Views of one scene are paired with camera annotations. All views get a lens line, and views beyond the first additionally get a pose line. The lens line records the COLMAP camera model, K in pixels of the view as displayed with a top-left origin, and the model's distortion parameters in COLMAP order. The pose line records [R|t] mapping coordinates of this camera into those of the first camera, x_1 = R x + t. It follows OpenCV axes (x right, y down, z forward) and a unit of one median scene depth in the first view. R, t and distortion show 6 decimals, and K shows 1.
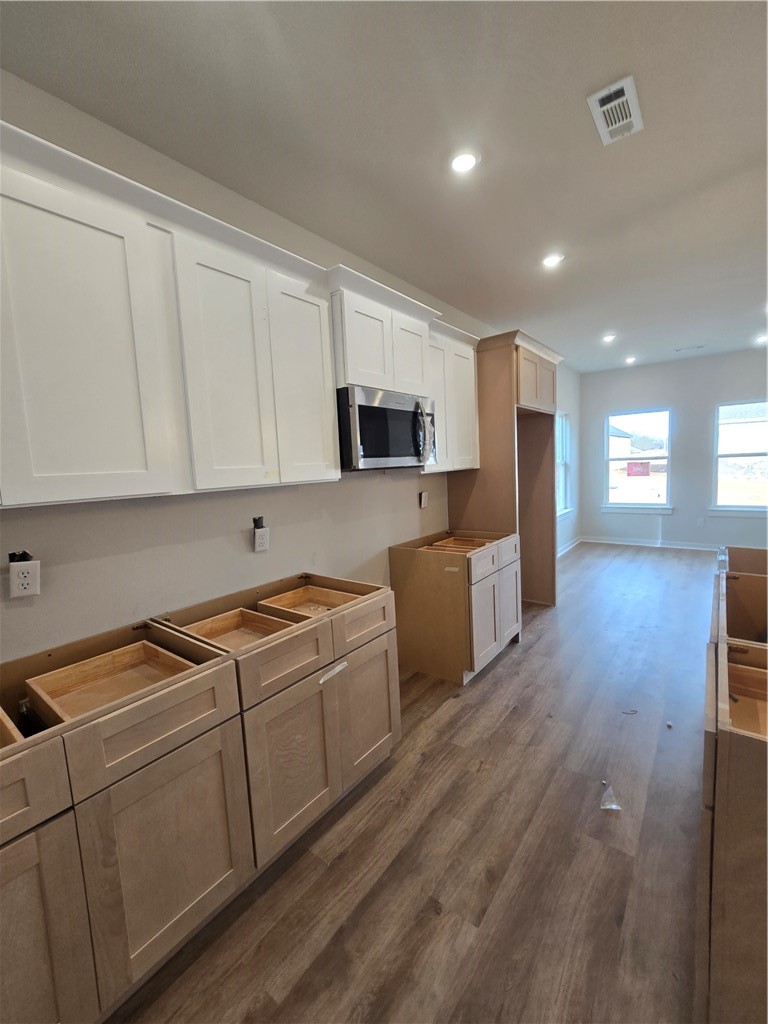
lens RADIAL K [[420.9, 0, 385.3], [0, 420.9, 508.4], [0, 0, 1]] dist [-0.005504, 0.000158]
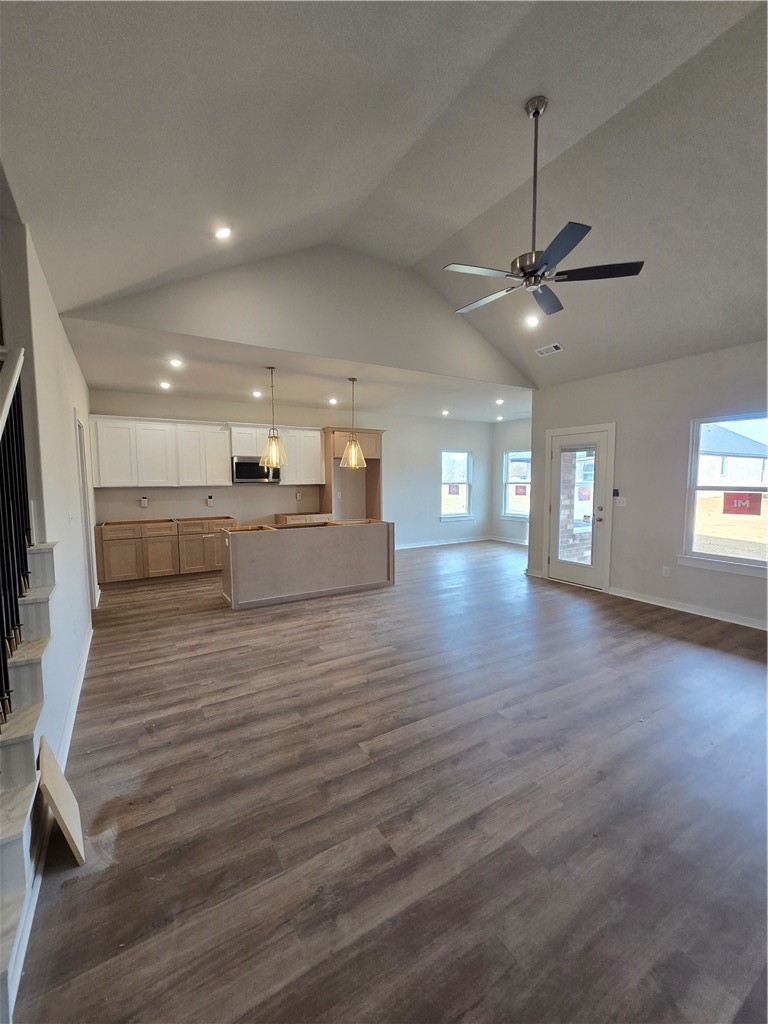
lens RADIAL K [[422.9, 0, 384.0], [0, 422.9, 512.0], [0, 0, 1]] dist [-0.001946, 0.000069]
pose [[0.936531, 0.067700, -0.343985, 2.088365], [-0.073393, 0.997297, -0.003541, 0.060100], [0.342815, 0.028562, 0.938969, -1.599464]]
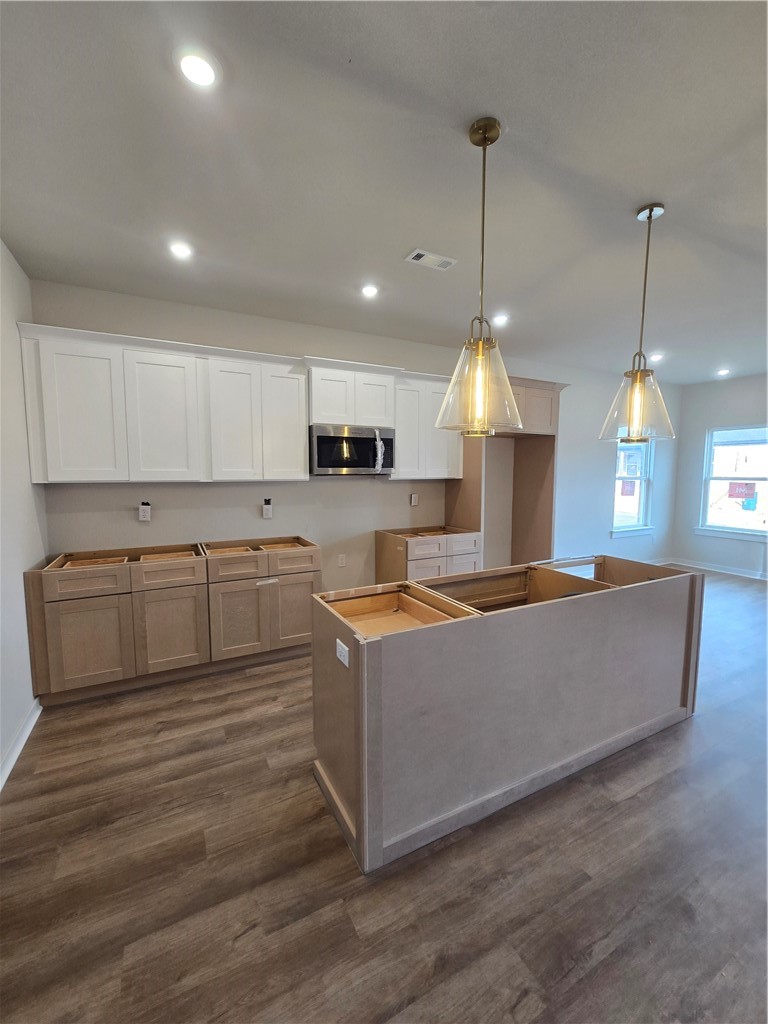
lens RADIAL K [[420.9, 0, 385.3], [0, 420.9, 508.4], [0, 0, 1]] dist [-0.005504, 0.000158]
pose [[0.911012, 0.083313, -0.403875, 0.855424], [-0.085641, 0.996250, 0.012332, -0.002398], [0.403388, 0.023353, 0.914731, -0.398031]]
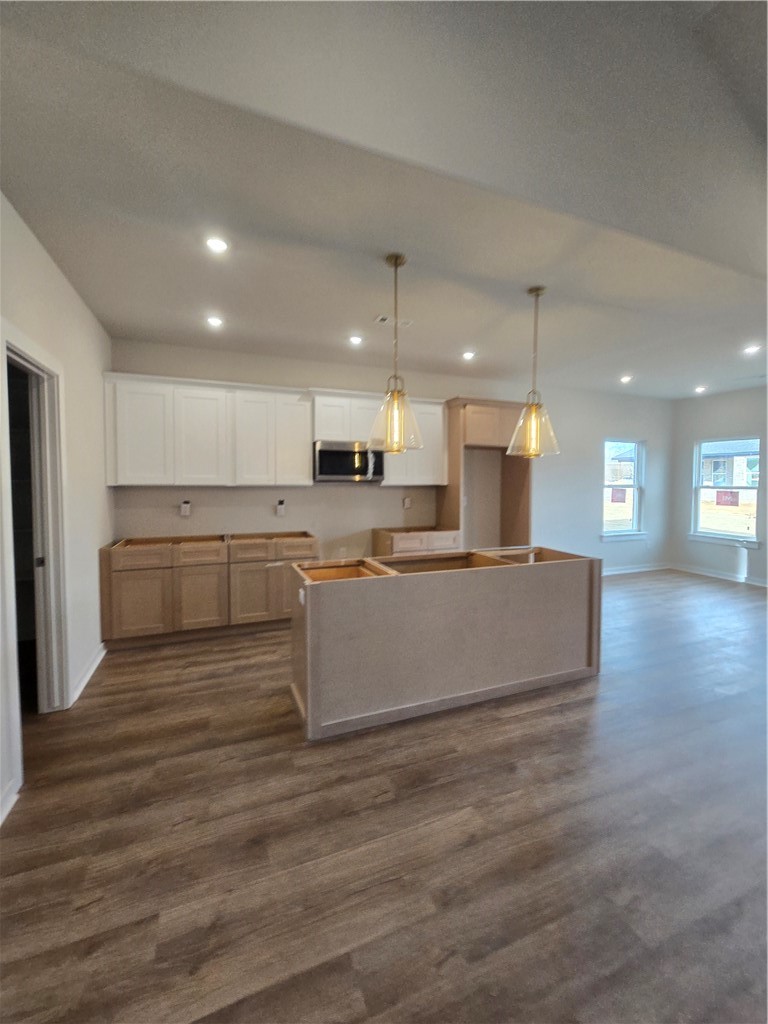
lens RADIAL K [[427.4, 0, 394.3], [0, 427.4, 495.9], [0, 0, 1]] dist [-0.009577, -0.000016]
pose [[0.873428, 0.068876, -0.482057, 1.272703], [-0.095826, 0.994900, -0.031473, 0.012979], [0.477431, 0.073683, 0.875574, -0.650836]]
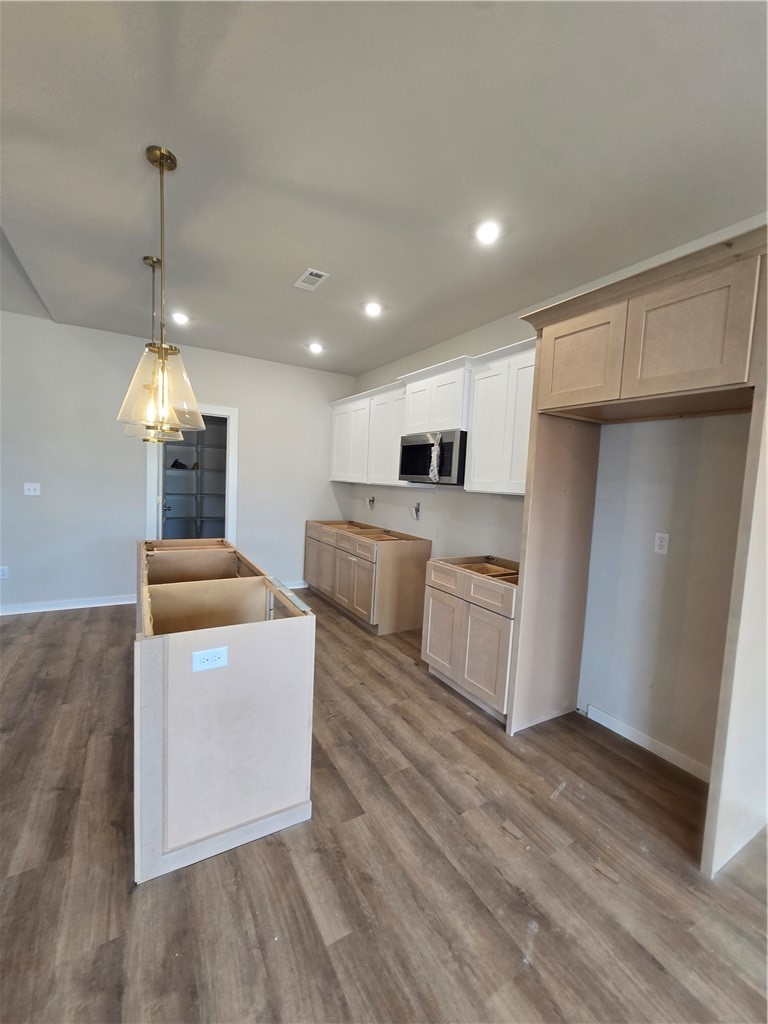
lens RADIAL K [[422.9, 0, 384.0], [0, 422.9, 512.0], [0, 0, 1]] dist [-0.001946, 0.000069]
pose [[-0.369570, 0.100278, -0.923776, 1.652947], [-0.129118, 0.978973, 0.157925, -0.236298], [0.920188, 0.177640, -0.348852, 1.574699]]
